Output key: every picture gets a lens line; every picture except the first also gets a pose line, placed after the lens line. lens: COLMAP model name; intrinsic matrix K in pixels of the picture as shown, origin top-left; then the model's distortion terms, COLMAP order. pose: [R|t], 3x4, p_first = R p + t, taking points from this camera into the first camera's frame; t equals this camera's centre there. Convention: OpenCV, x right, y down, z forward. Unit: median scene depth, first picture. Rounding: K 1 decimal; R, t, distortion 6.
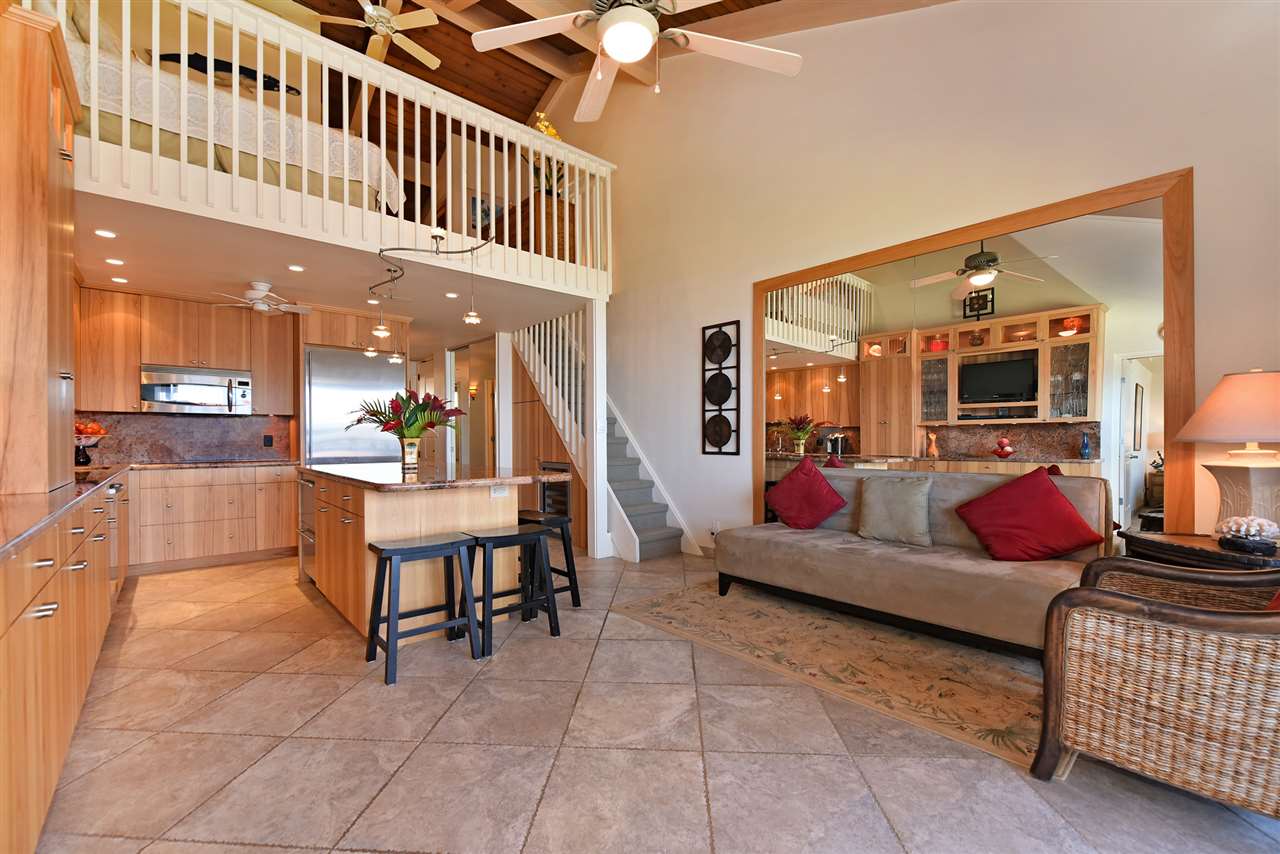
lens RADIAL K [[494.0, 0, 686.1], [0, 494.0, 440.2], [0, 0, 1]] dist [-0.002502, -0.000492]
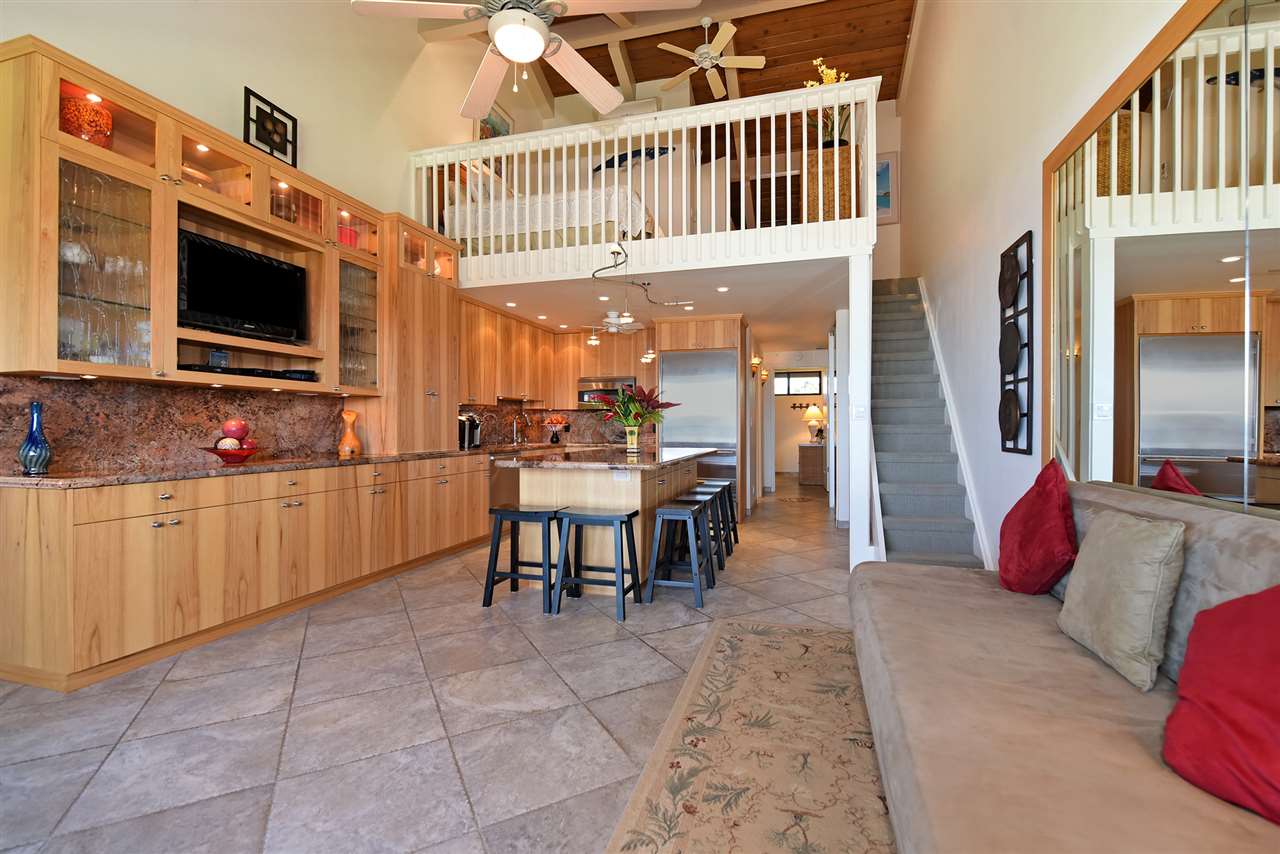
lens RADIAL K [[552.0, 0, 675.0], [0, 552.0, 429.5], [0, 0, 1]] dist [-0.000252, 0.000296]
pose [[0.542295, 0.004557, -0.840176, 0.819511], [-0.001357, 0.999989, 0.004548, -0.003879], [0.840187, -0.001326, 0.542295, 0.517549]]
